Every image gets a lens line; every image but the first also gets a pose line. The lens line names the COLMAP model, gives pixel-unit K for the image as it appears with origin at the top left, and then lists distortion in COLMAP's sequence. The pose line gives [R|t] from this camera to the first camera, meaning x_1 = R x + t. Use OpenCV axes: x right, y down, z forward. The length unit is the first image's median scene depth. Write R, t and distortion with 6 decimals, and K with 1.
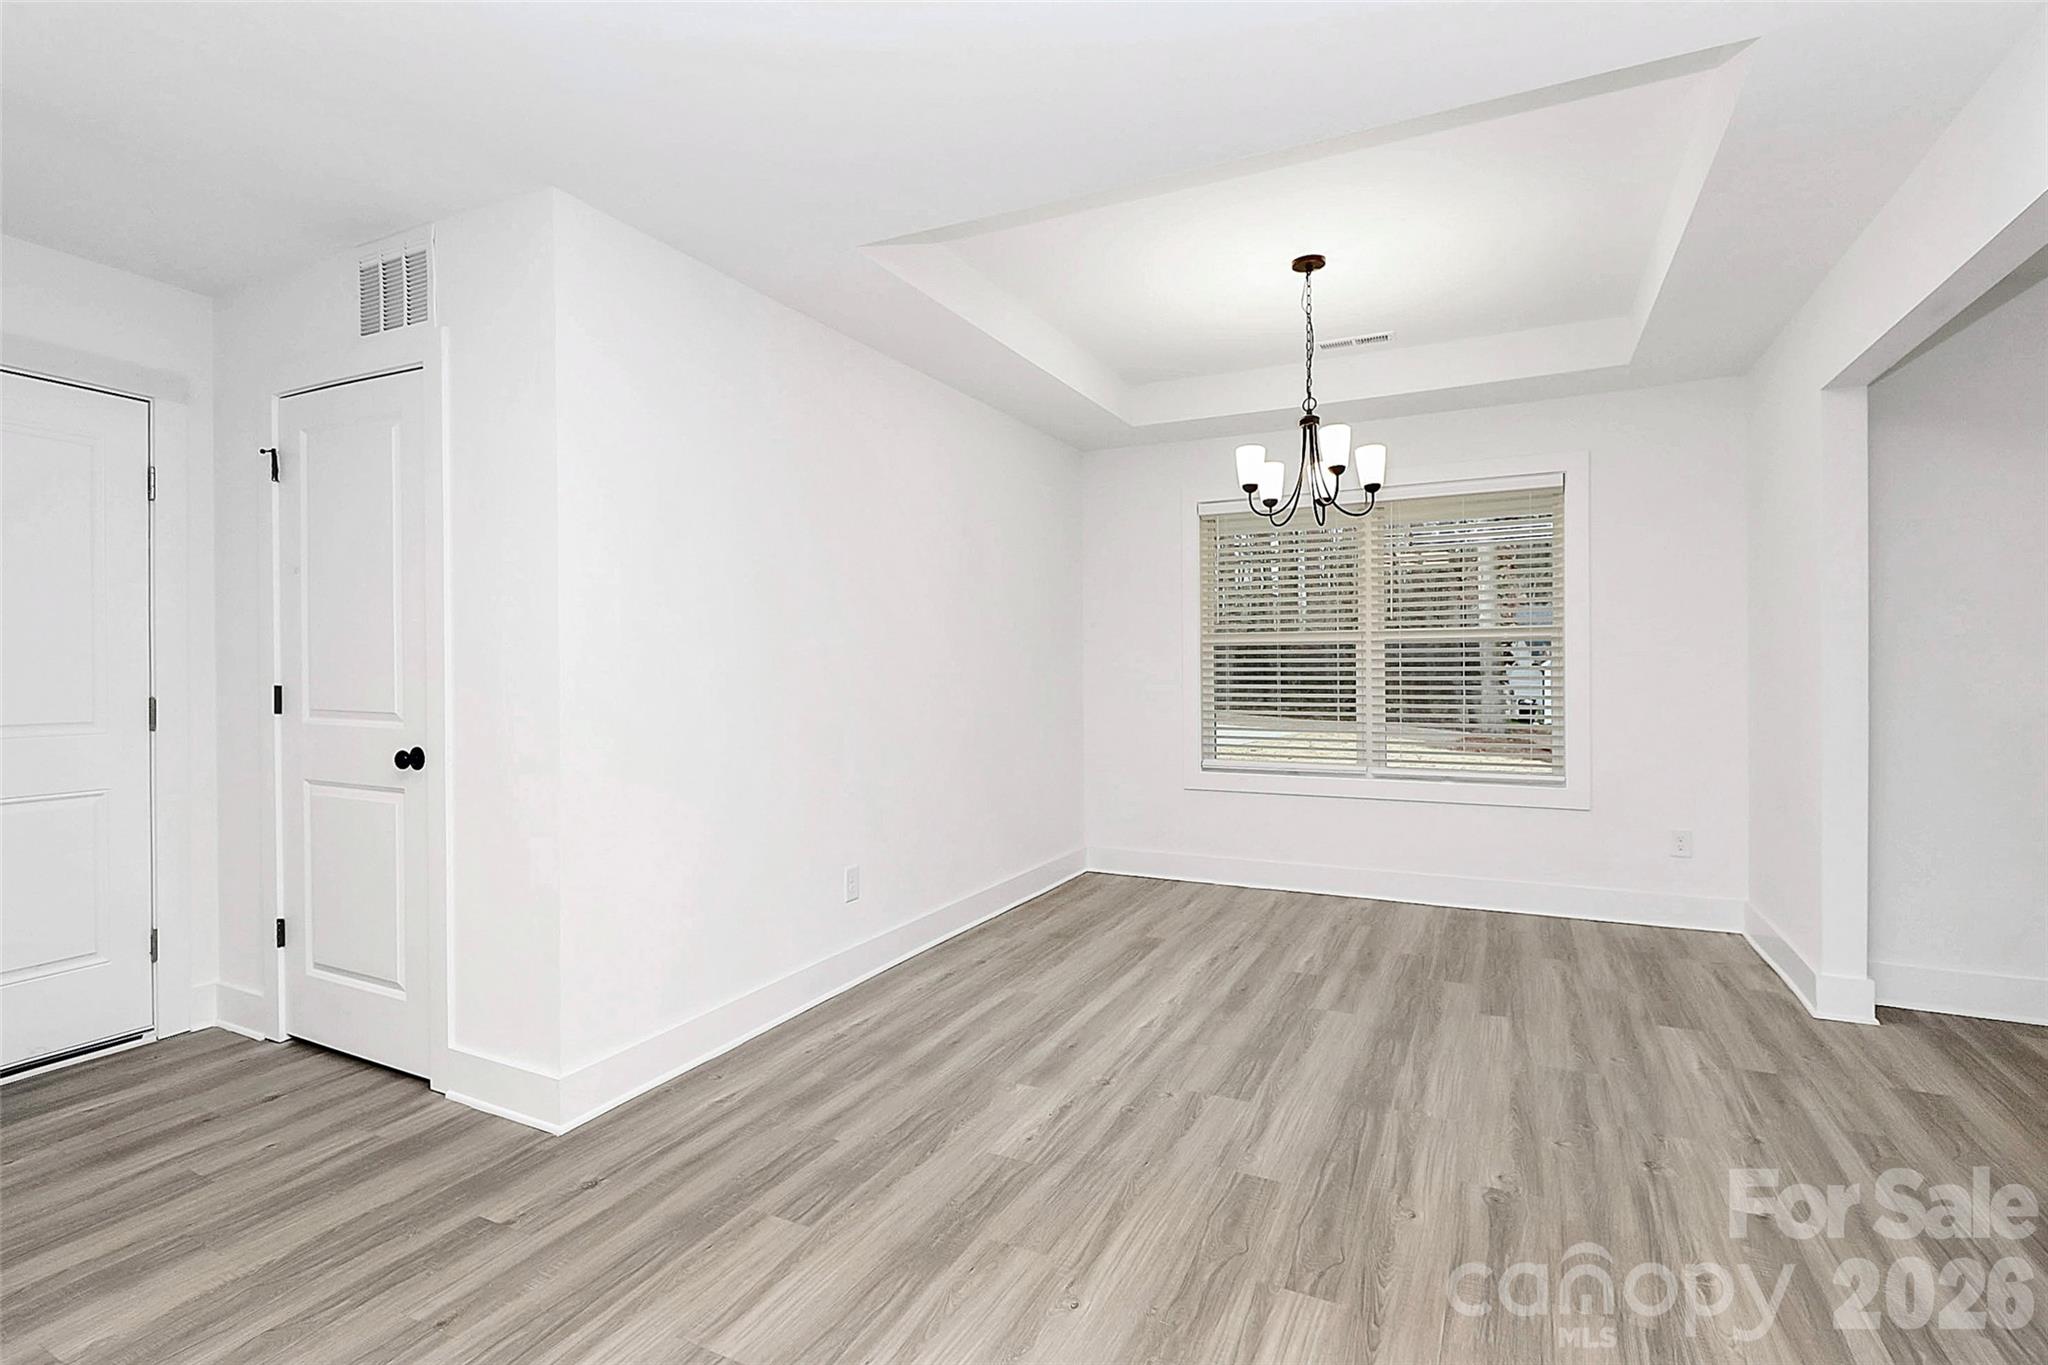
lens RADIAL K [[974.3, 0, 1022.9], [0, 974.3, 668.6], [0, 0, 1]] dist [0.001499, -0.006576]
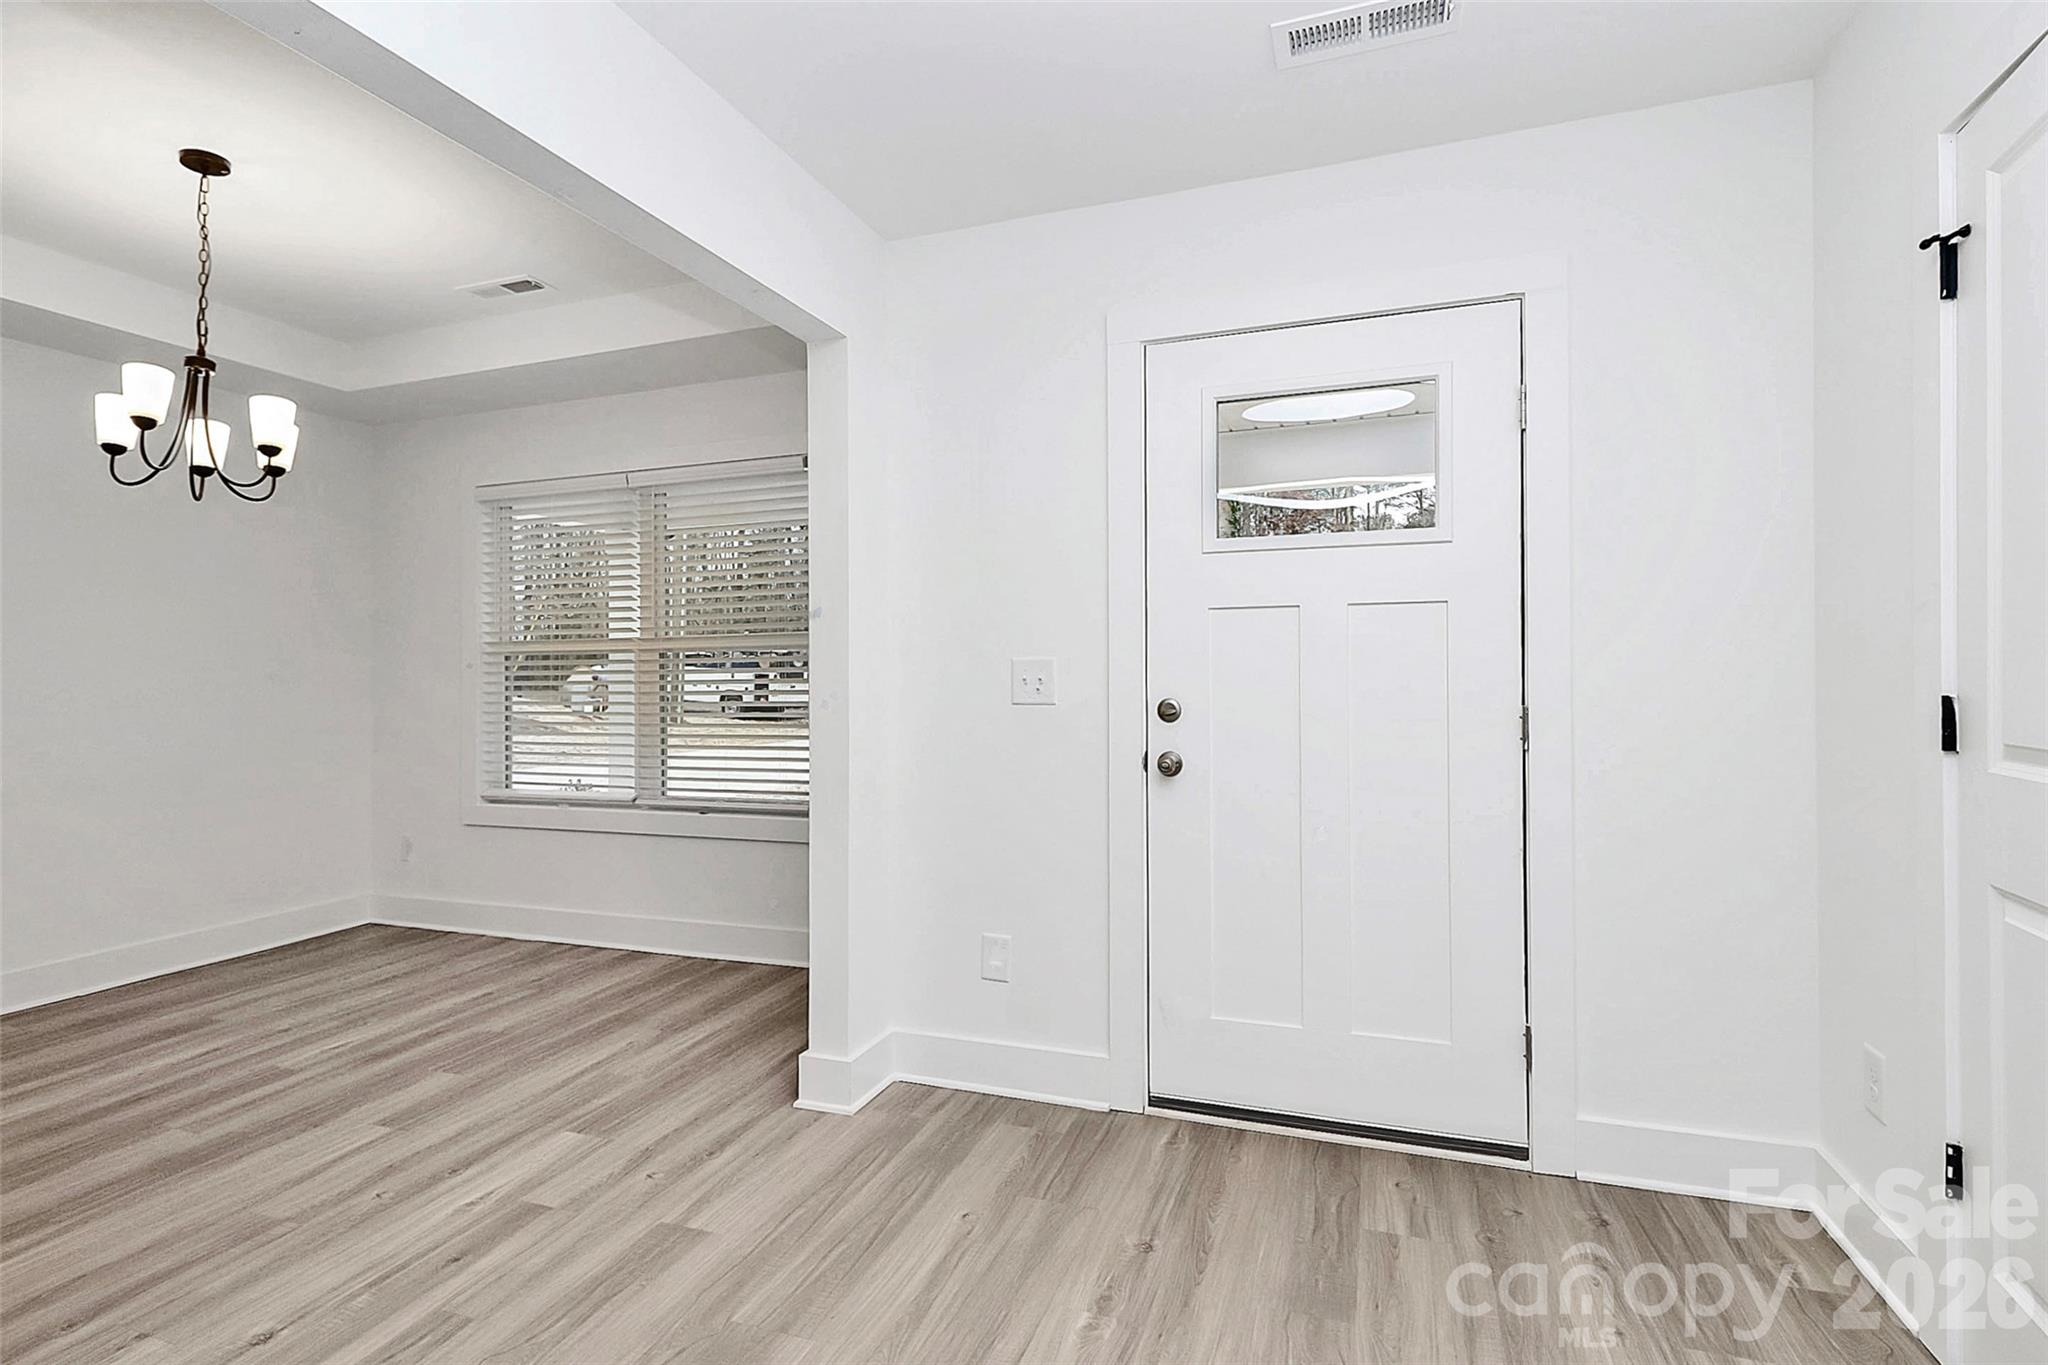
lens RADIAL K [[974.3, 0, 1030.6], [0, 974.3, 686.2], [0, 0, 1]] dist [0.001499, -0.006576]
pose [[0.992856, -0.006422, 0.119150, 0.945710], [0.005968, 0.999973, 0.004171, 0.003066], [-0.119173, -0.003430, 0.992868, 0.169836]]
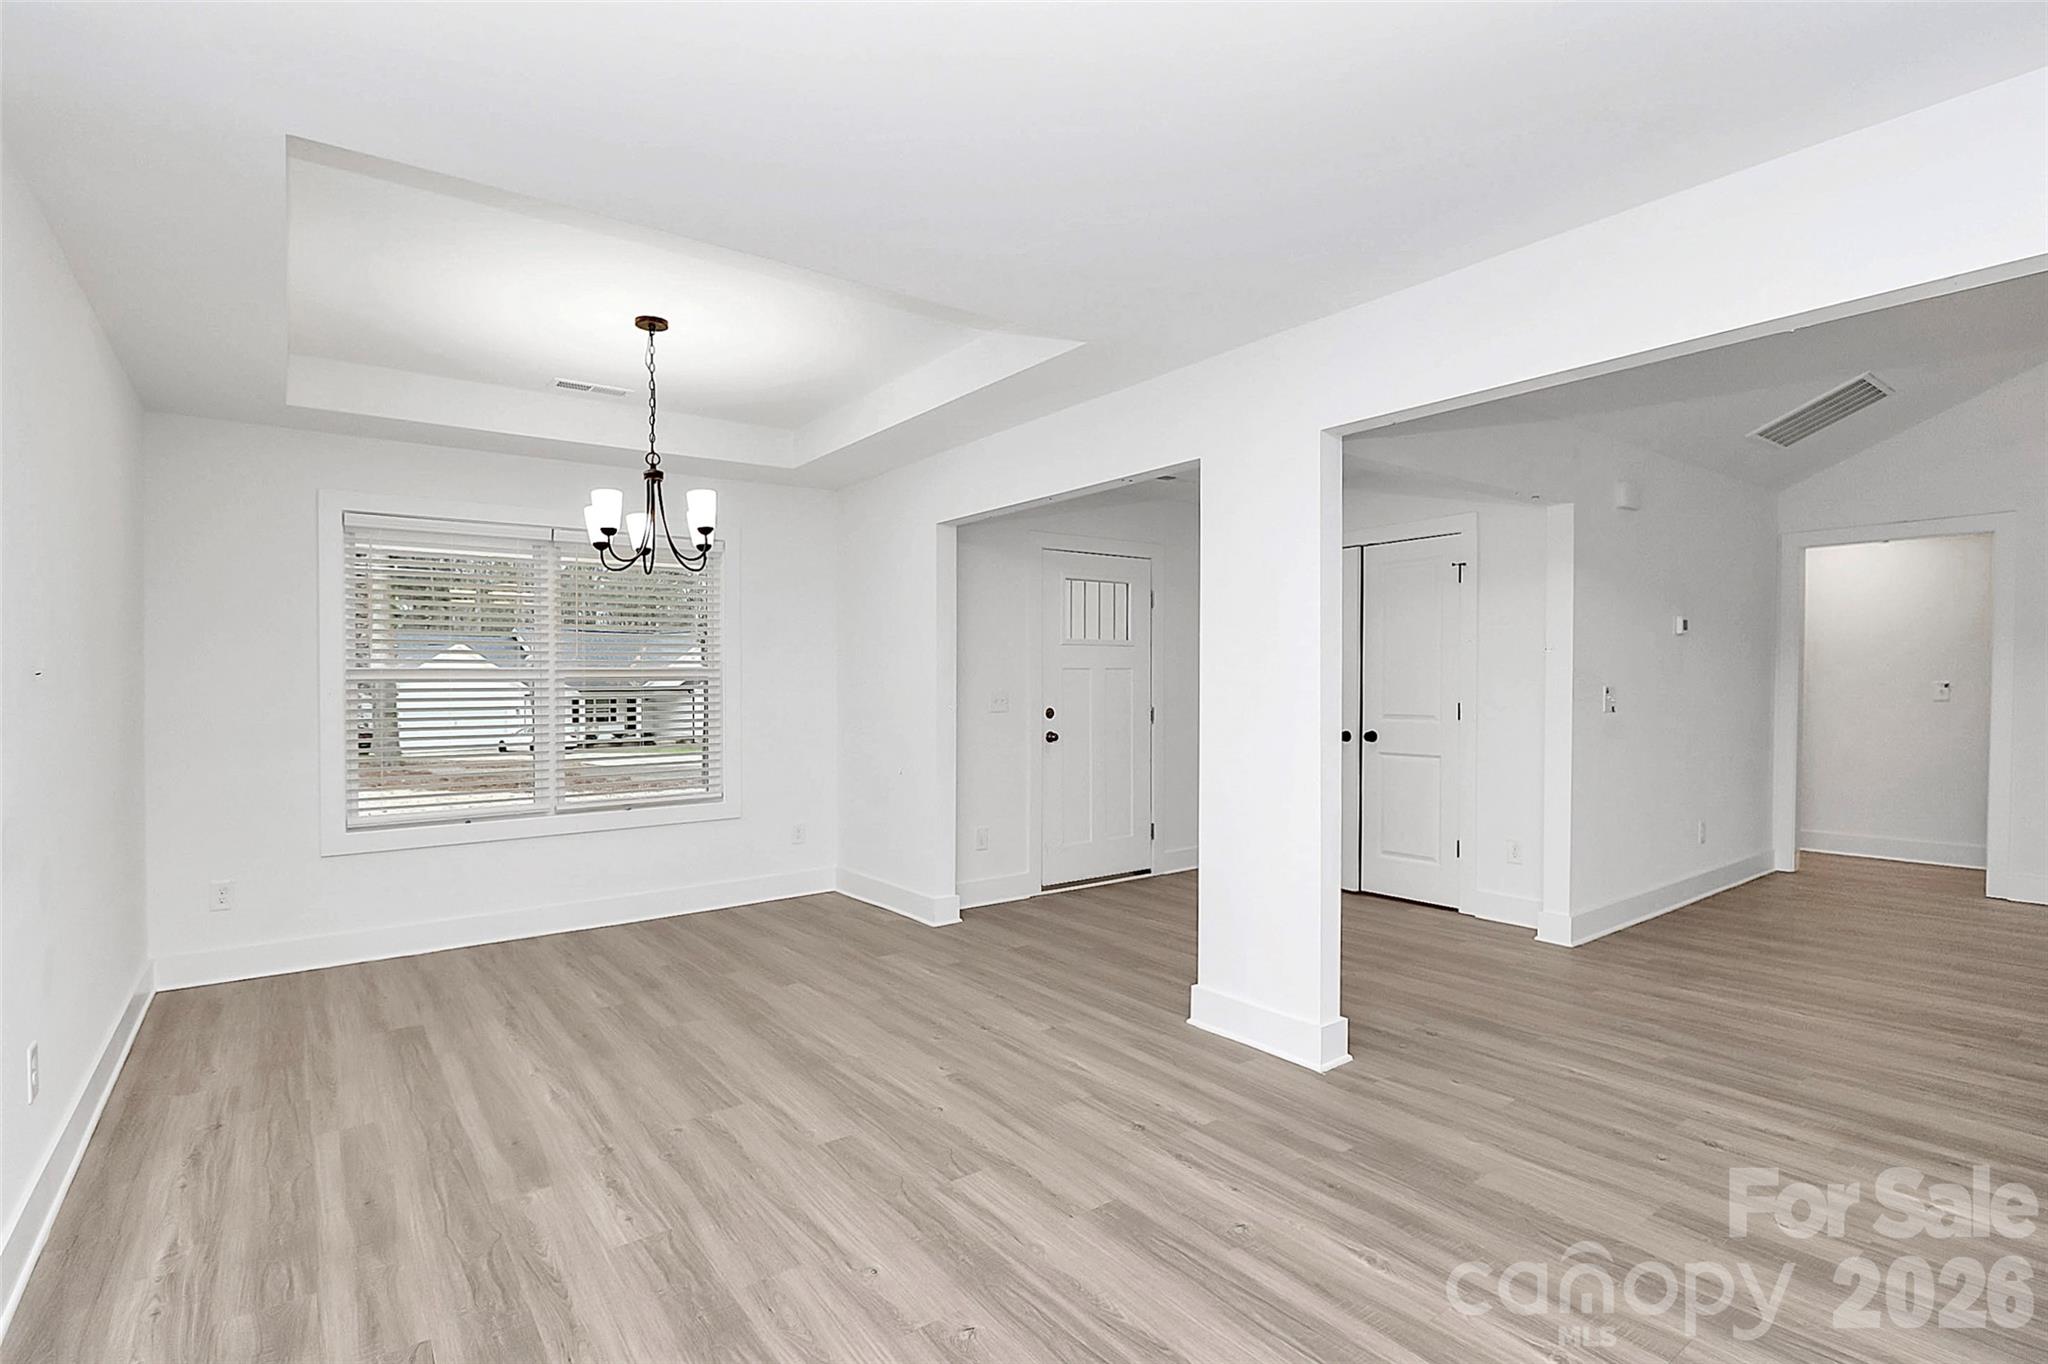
lens RADIAL K [[974.3, 0, 1020.4], [0, 974.3, 651.6], [0, 0, 1]] dist [0.001499, -0.006576]
pose [[0.450822, 0.029130, 0.892138, -0.520326], [0.011871, 0.999183, -0.038624, -0.015158], [-0.892535, 0.028003, 0.450108, 0.178637]]
